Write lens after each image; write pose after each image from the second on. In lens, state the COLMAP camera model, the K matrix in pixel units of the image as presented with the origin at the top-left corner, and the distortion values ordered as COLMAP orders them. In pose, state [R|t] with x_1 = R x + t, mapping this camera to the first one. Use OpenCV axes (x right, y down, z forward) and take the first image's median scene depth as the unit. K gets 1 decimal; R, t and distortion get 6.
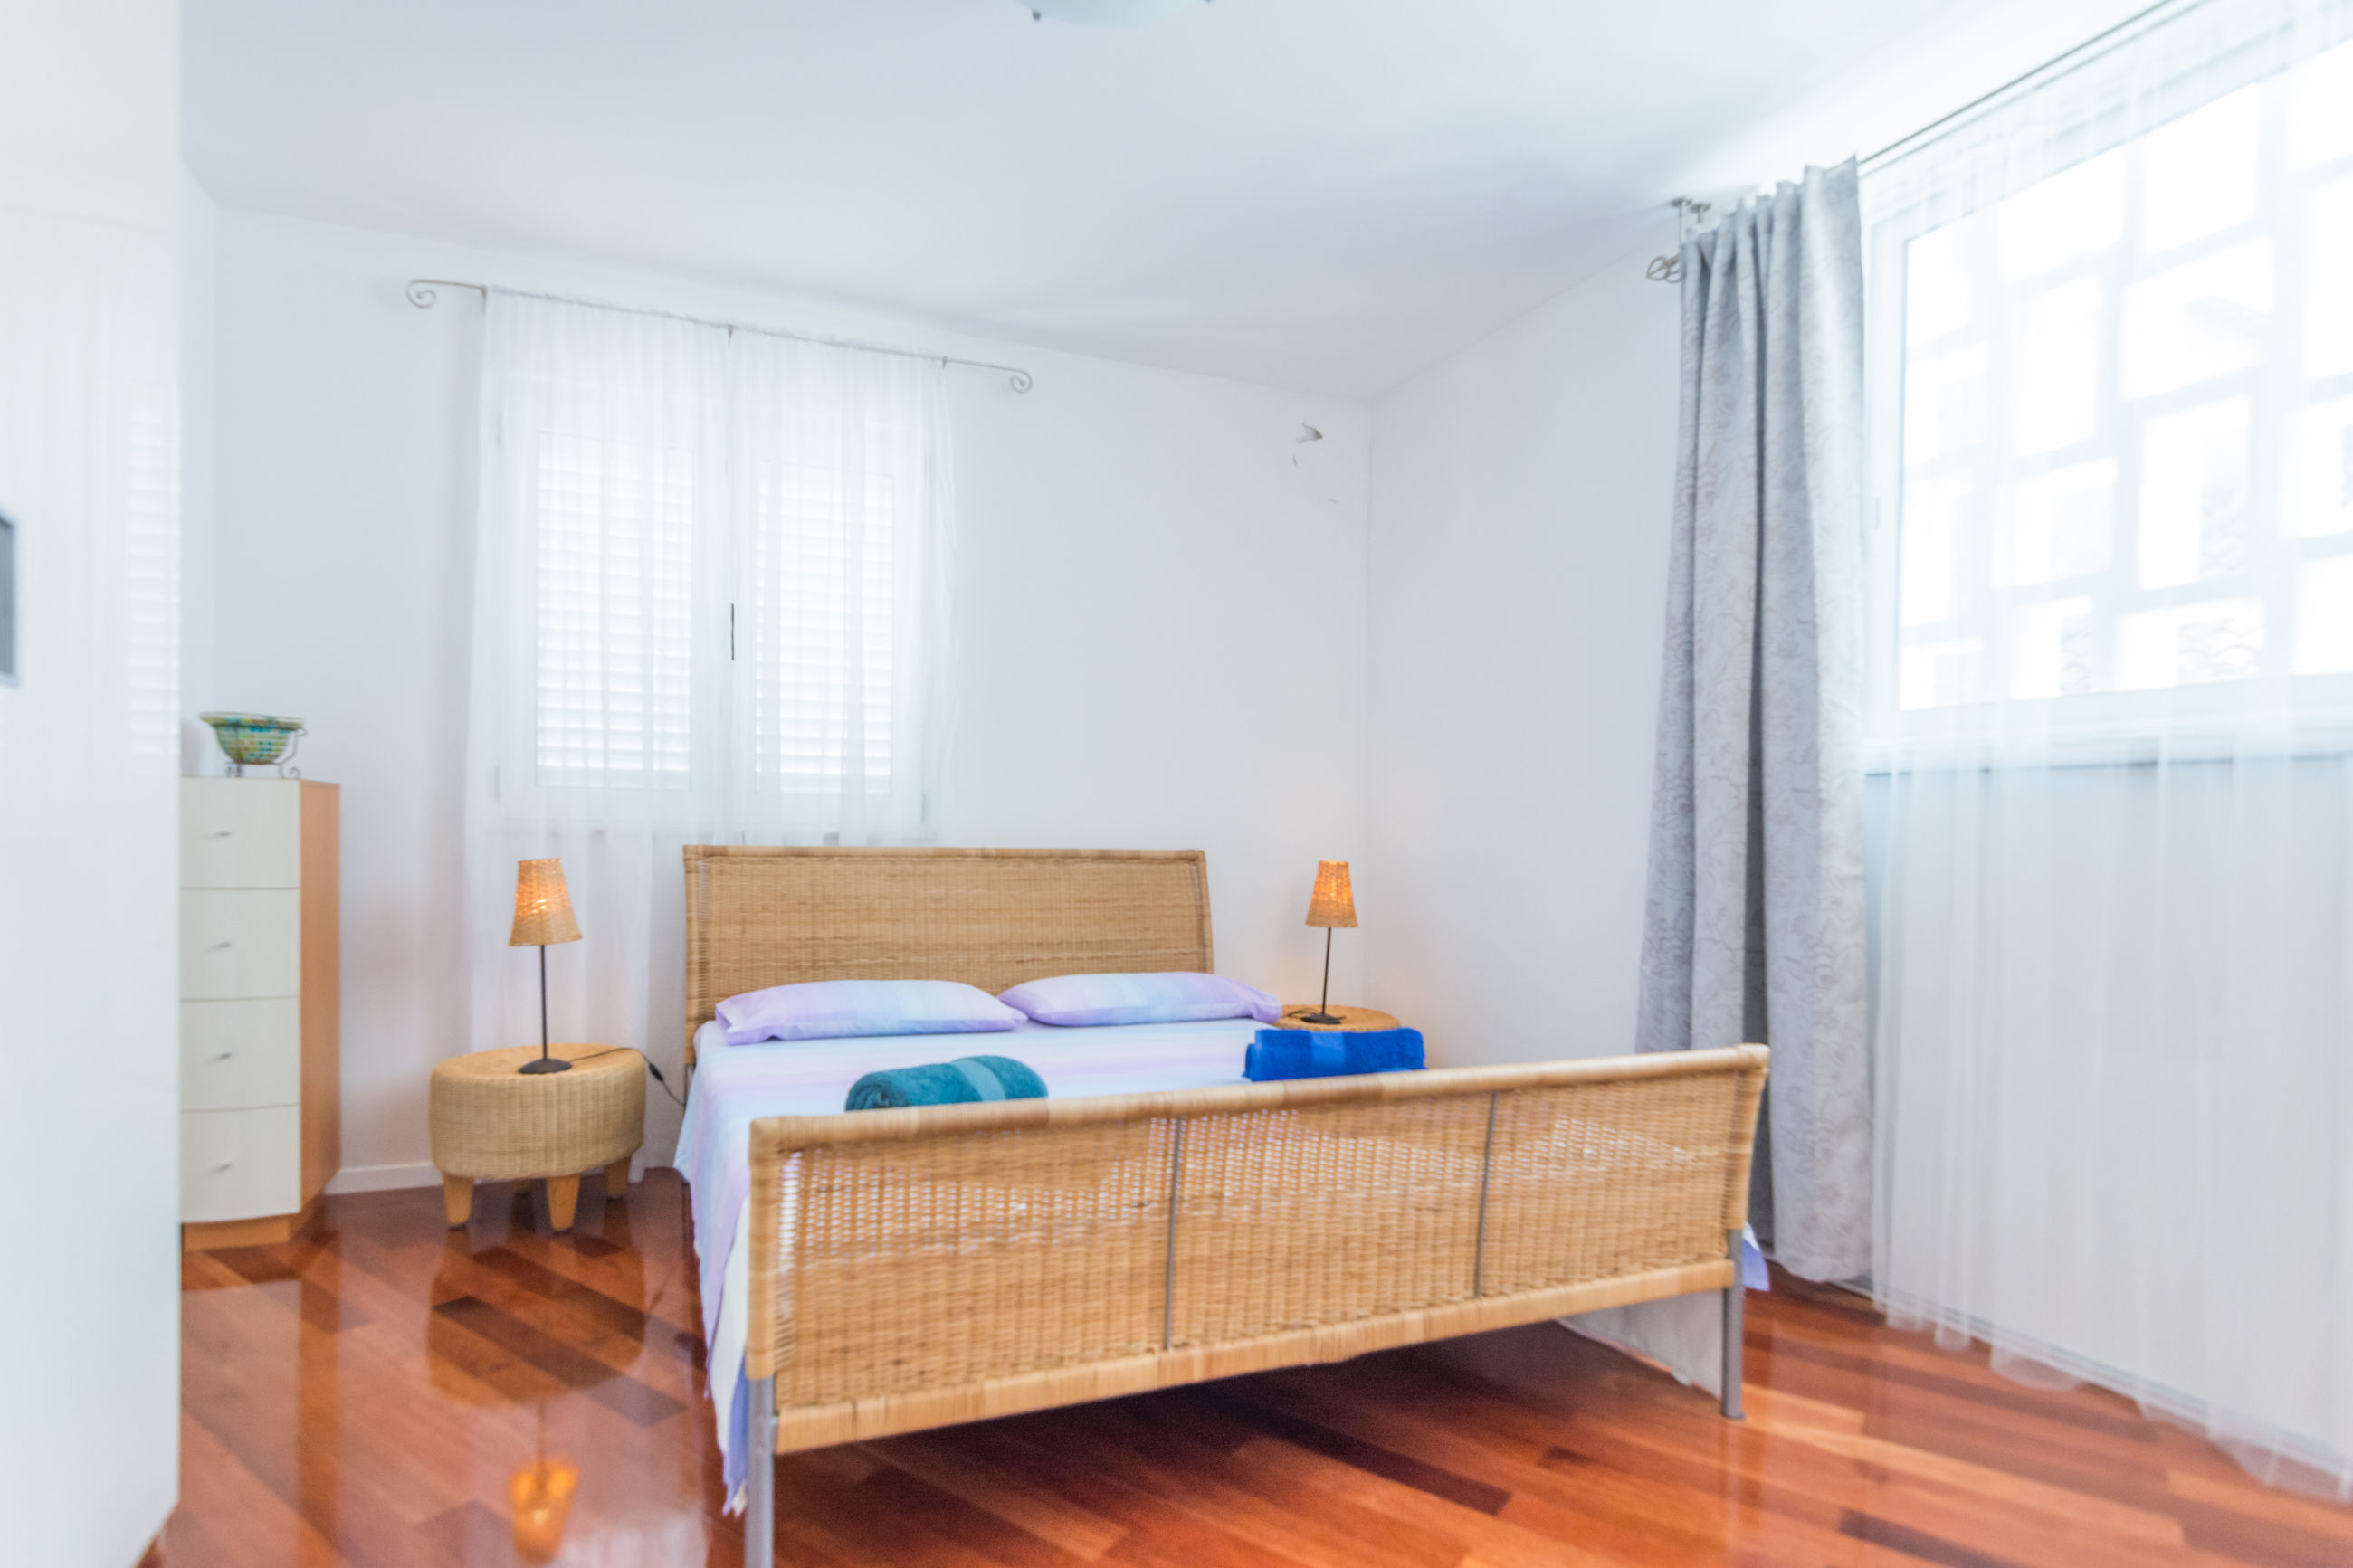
lens RADIAL K [[1164.5, 0, 1160.1], [0, 1164.5, 833.5], [0, 0, 1]] dist [-0.000525, 0.000137]
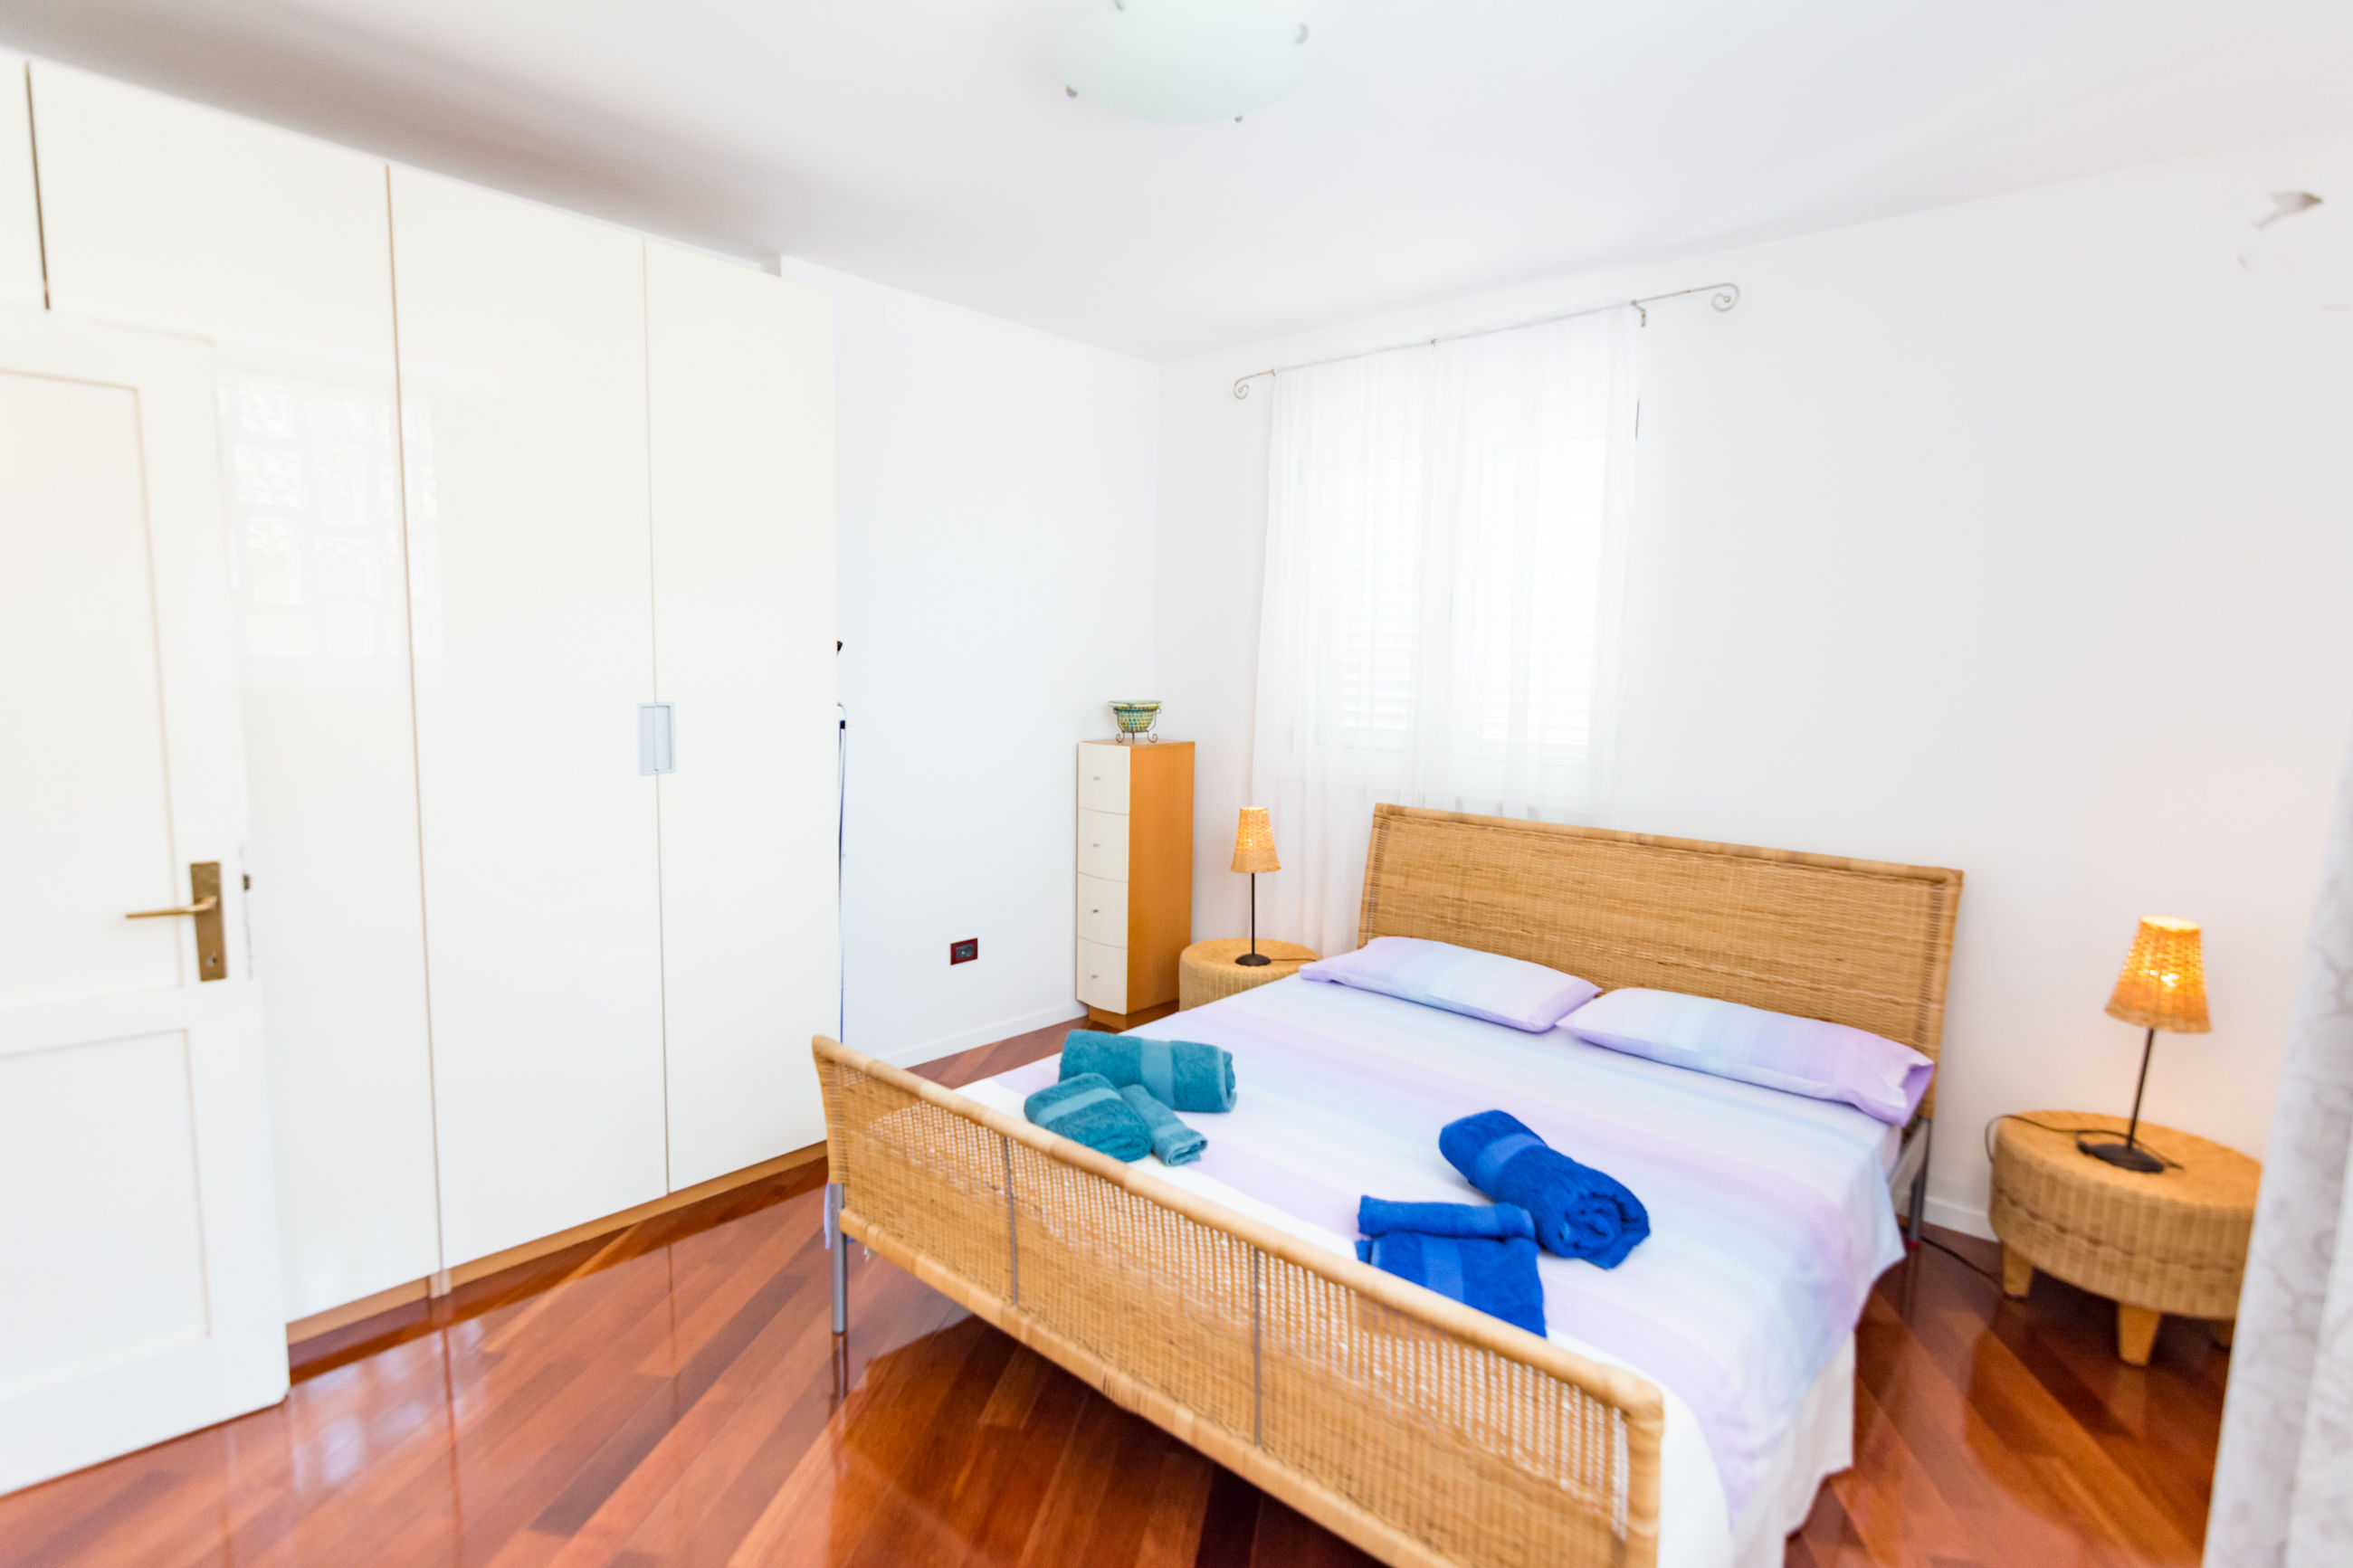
lens RADIAL K [[1130.4, 0, 1152.8], [0, 1130.4, 787.3], [0, 0, 1]] dist [-0.003235, -0.000215]
pose [[0.450157, 0.095929, -0.887782, 0.486830], [-0.022584, 0.995118, 0.096075, -0.106291], [0.892664, -0.023199, 0.450126, 0.258127]]
